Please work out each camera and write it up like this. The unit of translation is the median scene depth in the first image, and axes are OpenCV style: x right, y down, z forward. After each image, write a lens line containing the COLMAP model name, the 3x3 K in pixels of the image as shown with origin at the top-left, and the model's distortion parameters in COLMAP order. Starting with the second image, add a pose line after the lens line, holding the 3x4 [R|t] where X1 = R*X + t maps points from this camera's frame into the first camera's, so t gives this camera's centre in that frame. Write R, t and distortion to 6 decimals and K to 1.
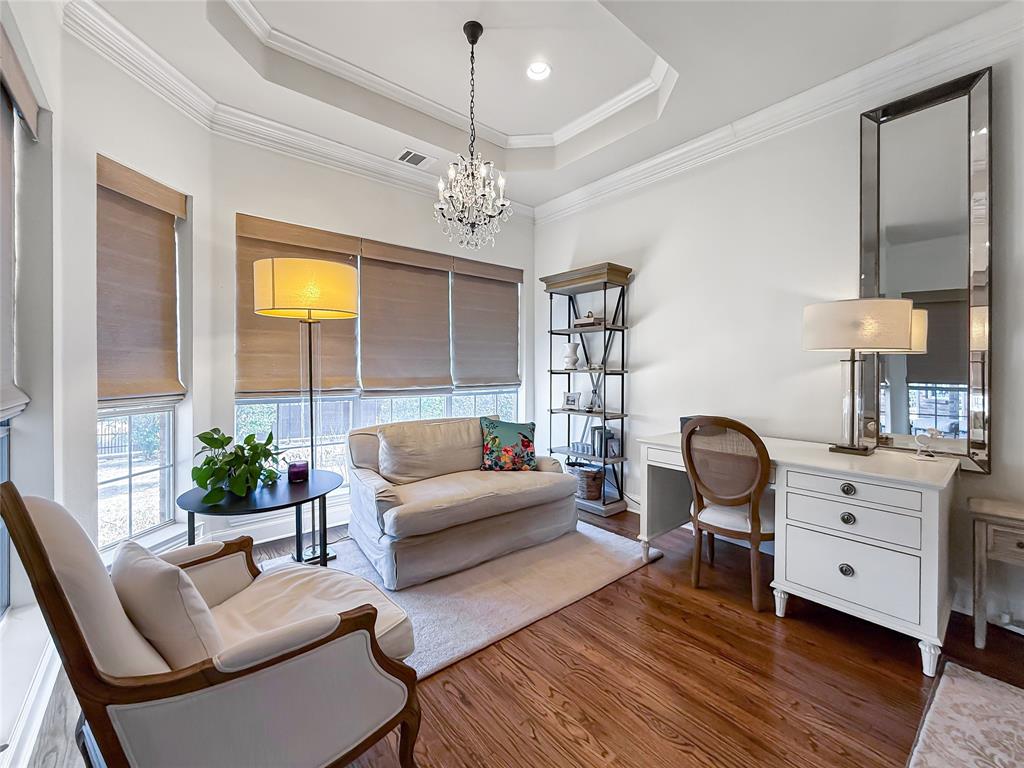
lens RADIAL K [[415.7, 0, 506.7], [0, 415.7, 376.8], [0, 0, 1]] dist [-0.004041, 0.001649]
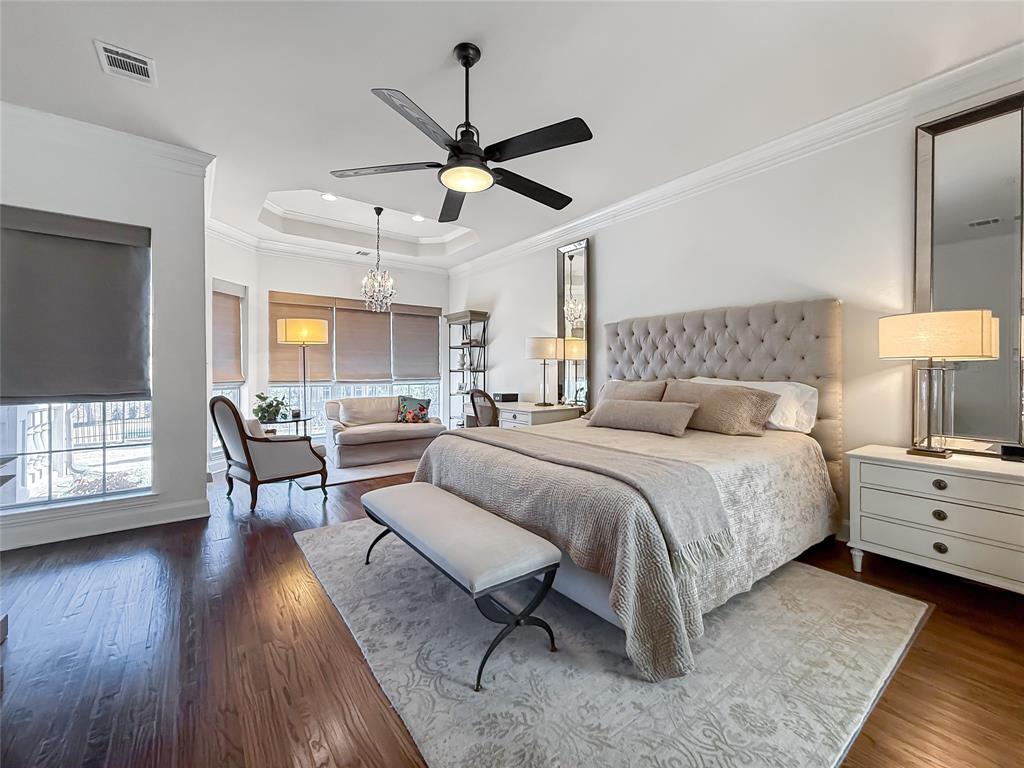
lens RADIAL K [[415.7, 0, 515.4], [0, 415.7, 378.1], [0, 0, 1]] dist [-0.004041, 0.001649]
pose [[0.999588, -0.001666, -0.028661, 0.522455], [0.001615, 0.999997, -0.001811, 0.025781], [0.028664, 0.001764, 0.999588, -0.850000]]
